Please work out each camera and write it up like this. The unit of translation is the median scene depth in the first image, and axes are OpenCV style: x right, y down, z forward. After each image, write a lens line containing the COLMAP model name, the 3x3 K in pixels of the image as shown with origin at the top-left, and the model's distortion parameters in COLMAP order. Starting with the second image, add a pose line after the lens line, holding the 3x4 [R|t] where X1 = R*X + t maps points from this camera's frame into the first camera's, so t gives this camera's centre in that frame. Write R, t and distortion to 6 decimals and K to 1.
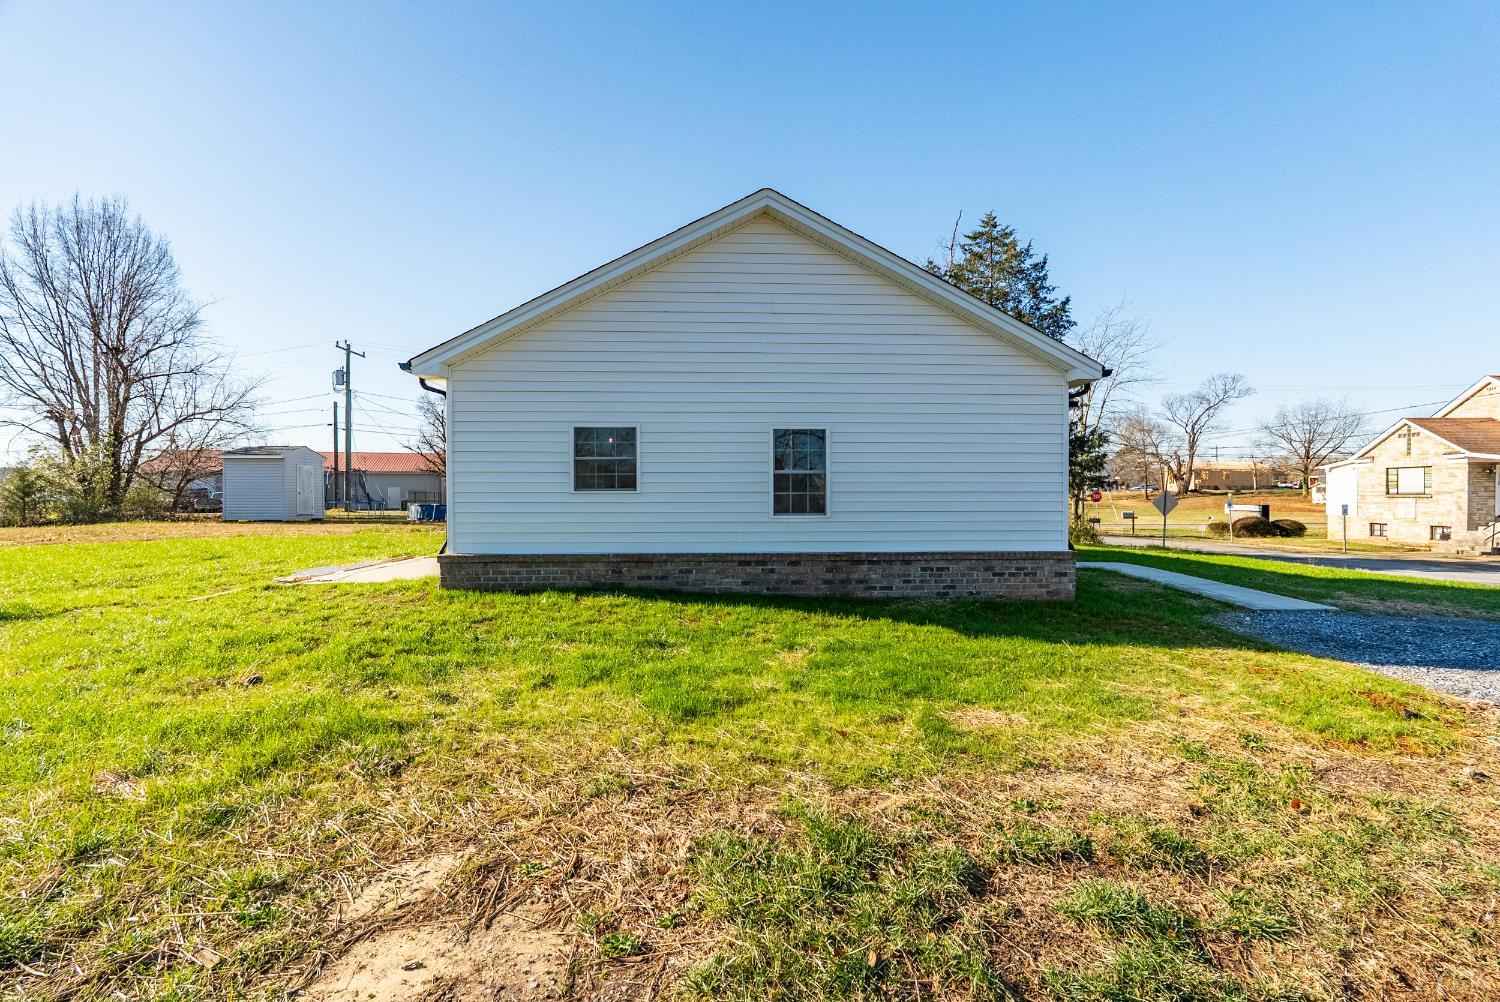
lens RADIAL K [[660.9, 0, 755.5], [0, 660.9, 498.3], [0, 0, 1]] dist [-0.002078, -0.001084]
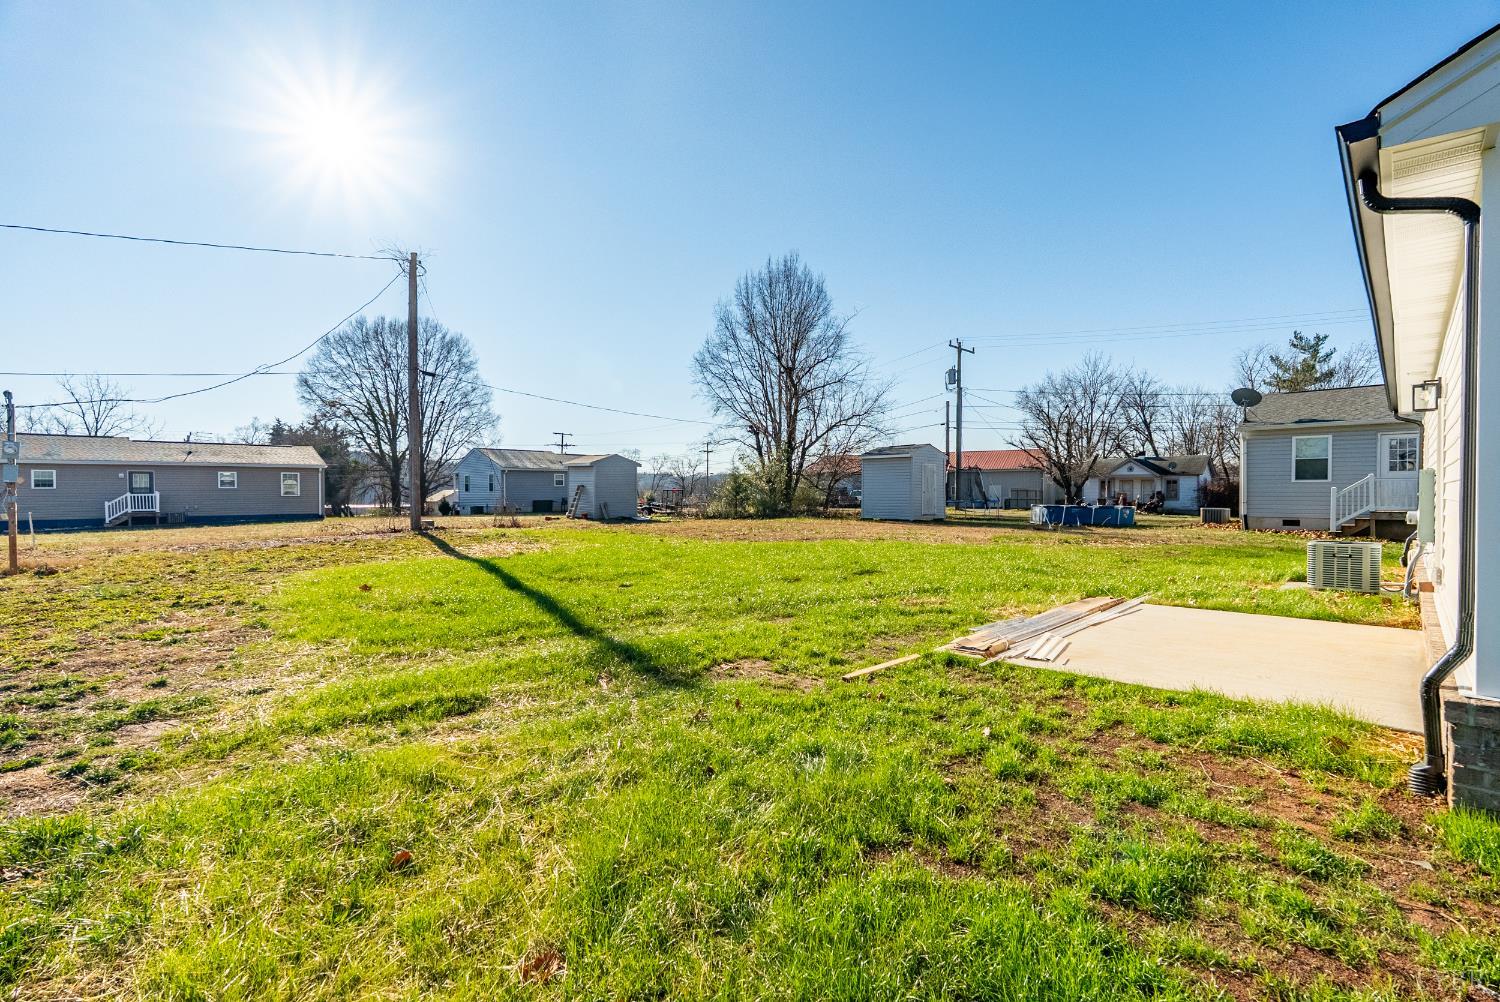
lens RADIAL K [[649.8, 0, 750.0], [0, 649.8, 501.0], [0, 0, 1]] dist [0.026156, -0.000119]
pose [[0.668748, 0.011243, -0.743404, -0.132841], [-0.004877, 0.999930, 0.010735, -0.003686], [0.743473, -0.003553, 0.668756, 0.148519]]
